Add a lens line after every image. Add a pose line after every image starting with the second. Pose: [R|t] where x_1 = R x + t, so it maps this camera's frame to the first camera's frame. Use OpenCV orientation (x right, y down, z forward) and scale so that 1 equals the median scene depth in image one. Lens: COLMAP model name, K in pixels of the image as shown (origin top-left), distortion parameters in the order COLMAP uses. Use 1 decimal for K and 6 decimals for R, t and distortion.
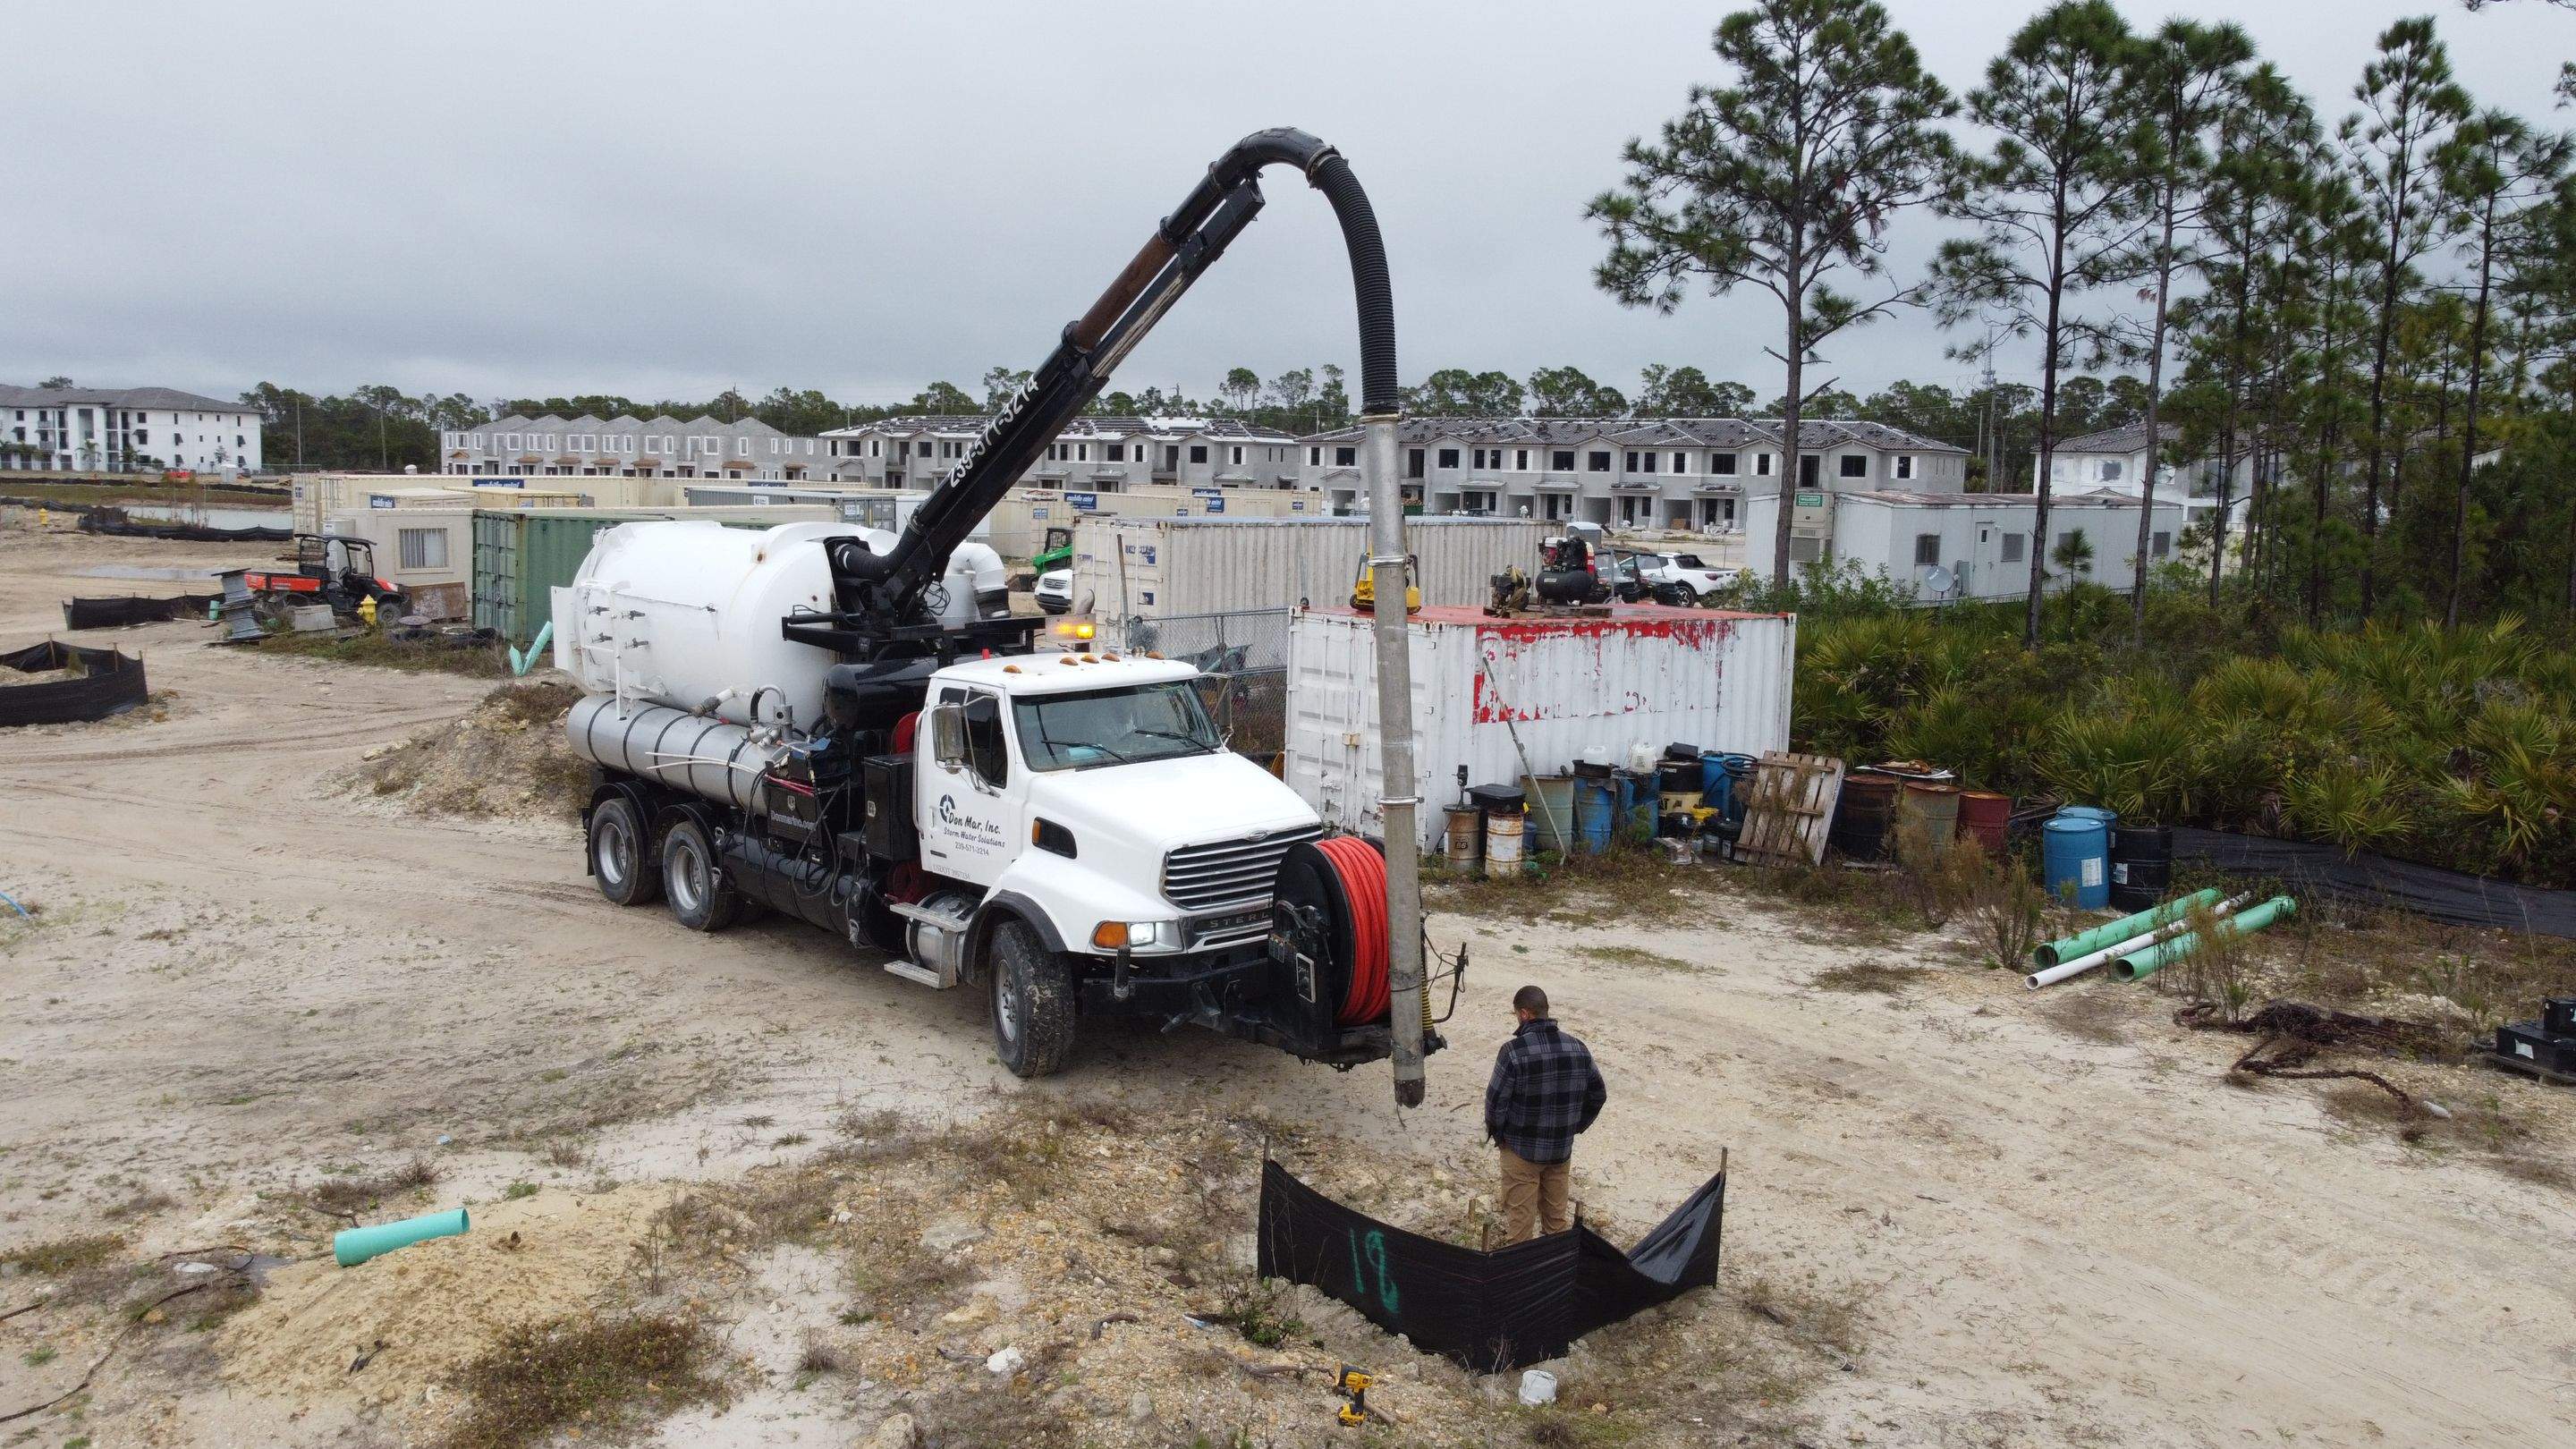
lens RADIAL K [[1956.7, 0, 1283.8], [0, 1956.7, 719.4], [0, 0, 1]] dist [-0.001940, -0.001970]
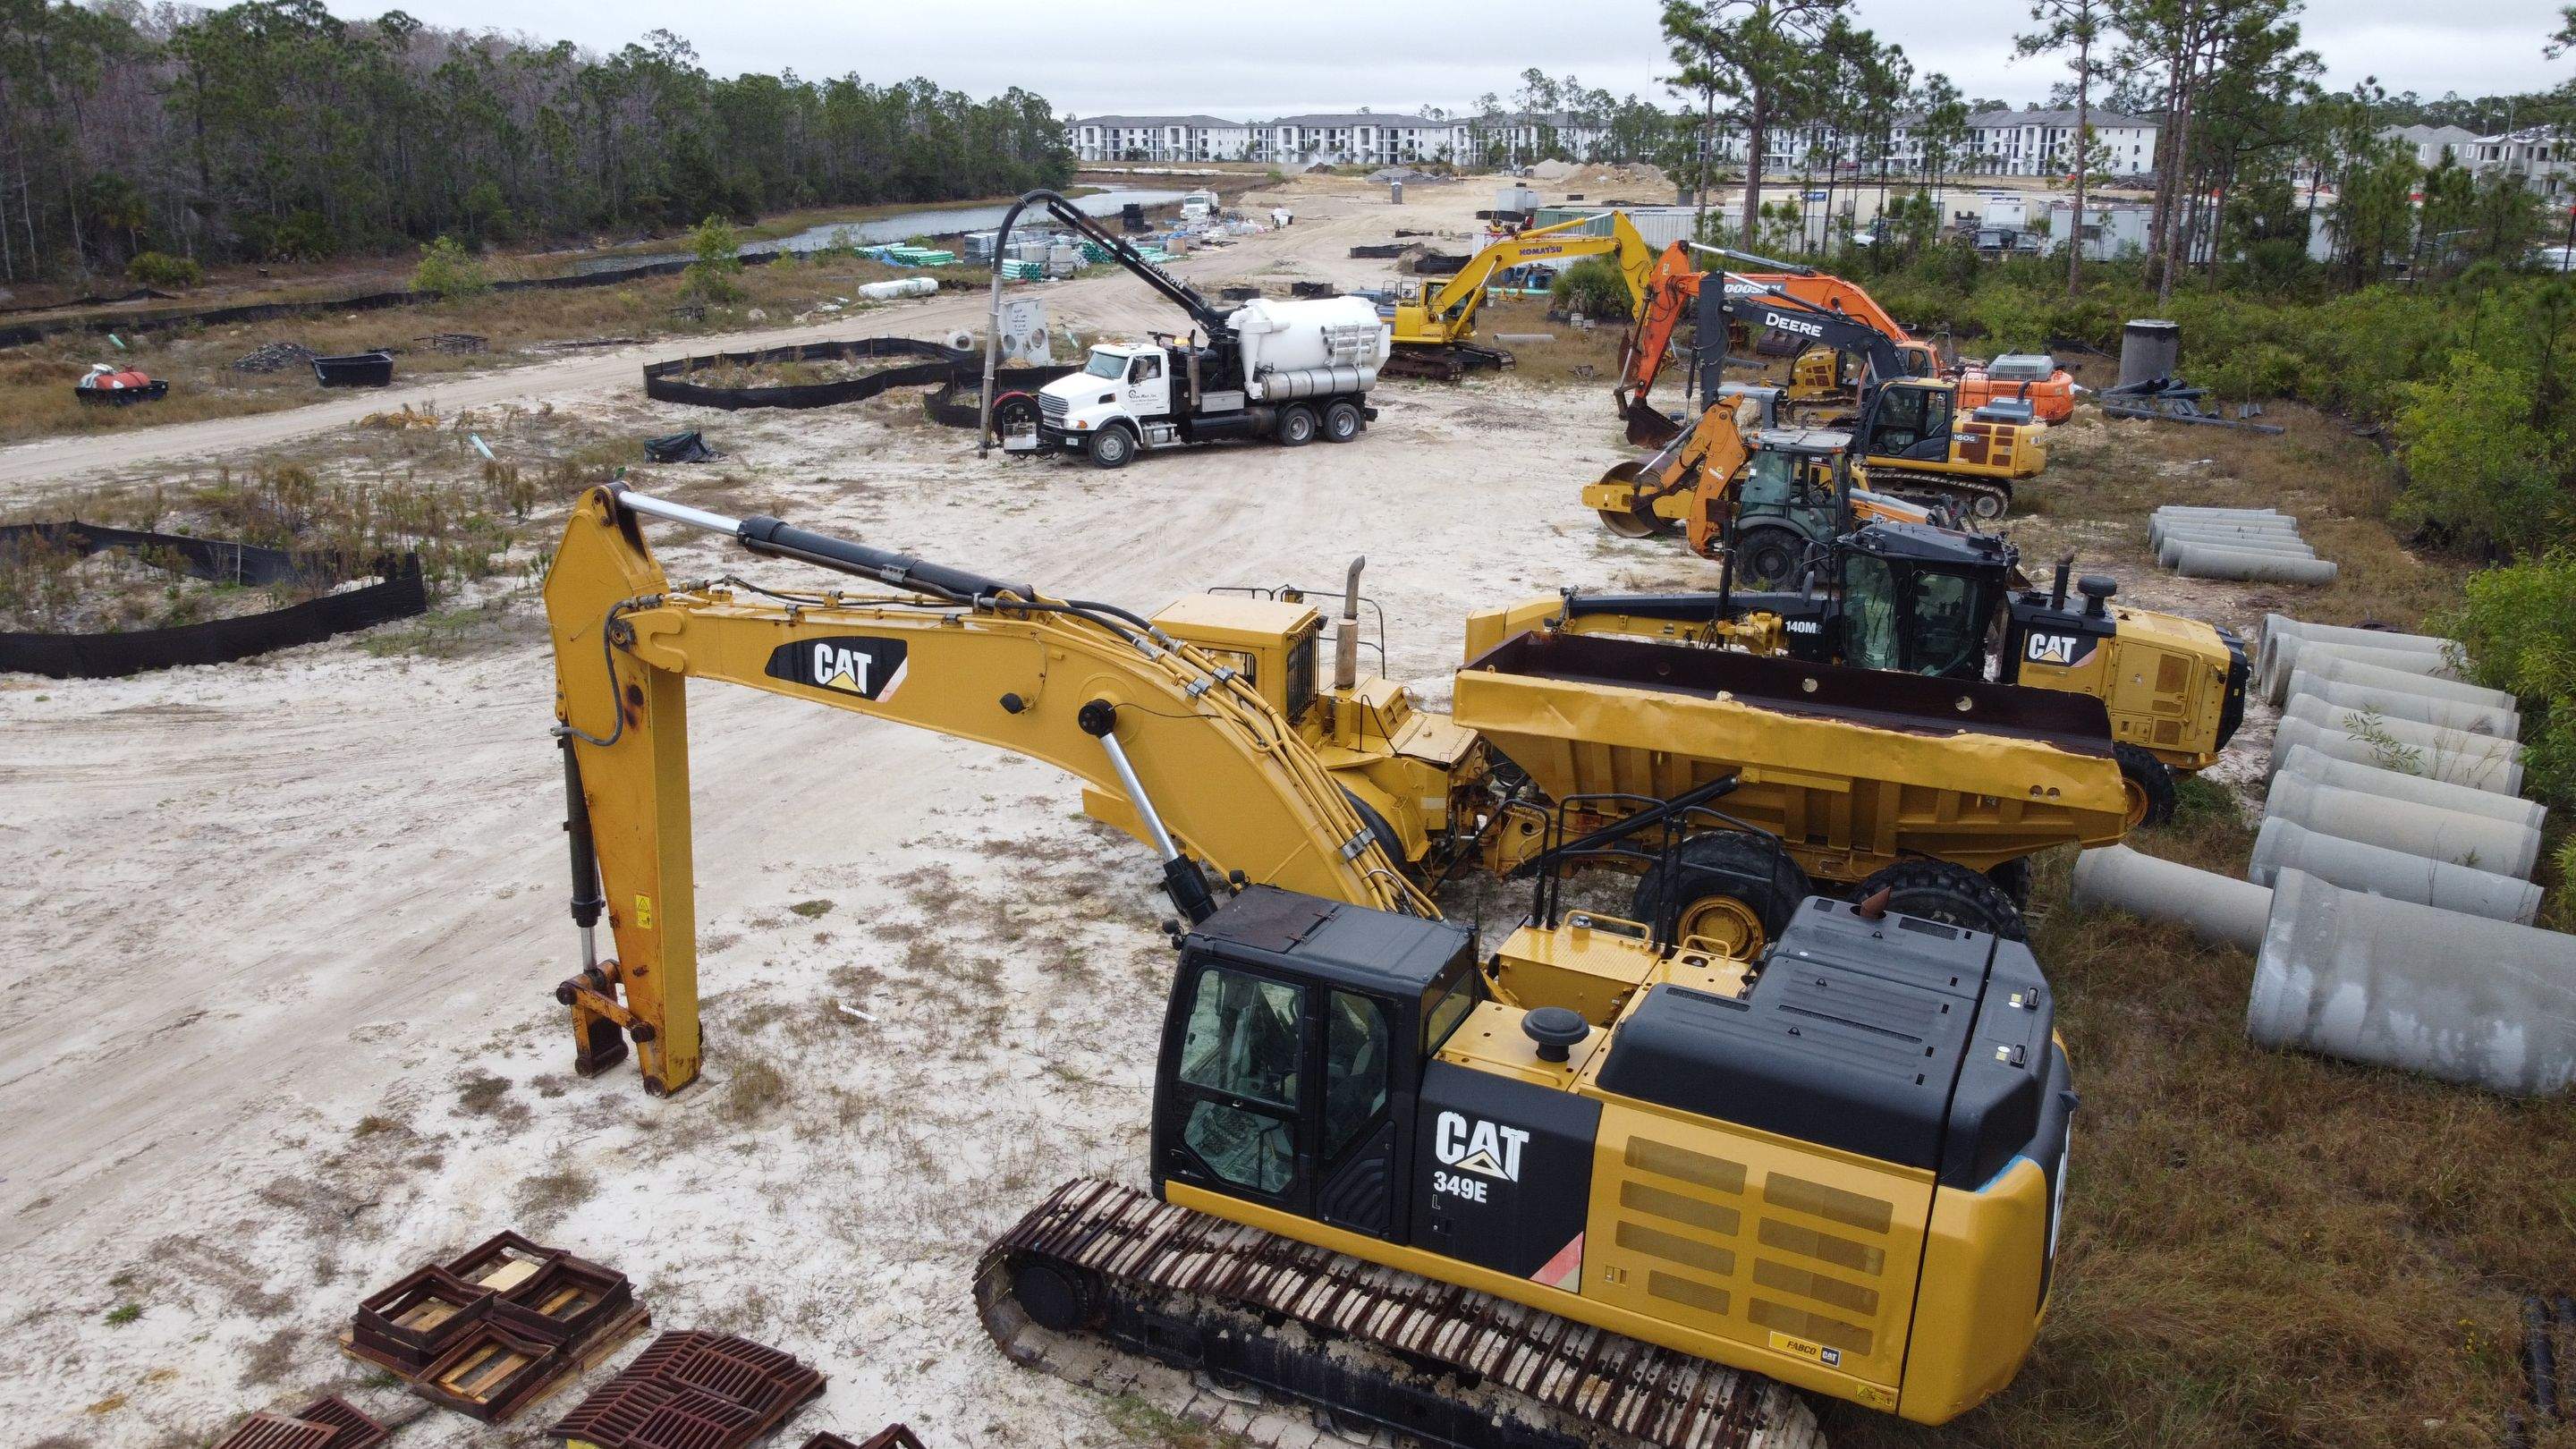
lens RADIAL K [[1956.7, 0, 1285.0], [0, 1956.7, 728.1], [0, 0, 1]] dist [-0.001940, -0.001970]
pose [[0.517023, 0.225906, -0.825623, 4.384509], [-0.095186, 0.973737, 0.206825, 0.203727], [0.850663, -0.028346, 0.524947, -2.170873]]
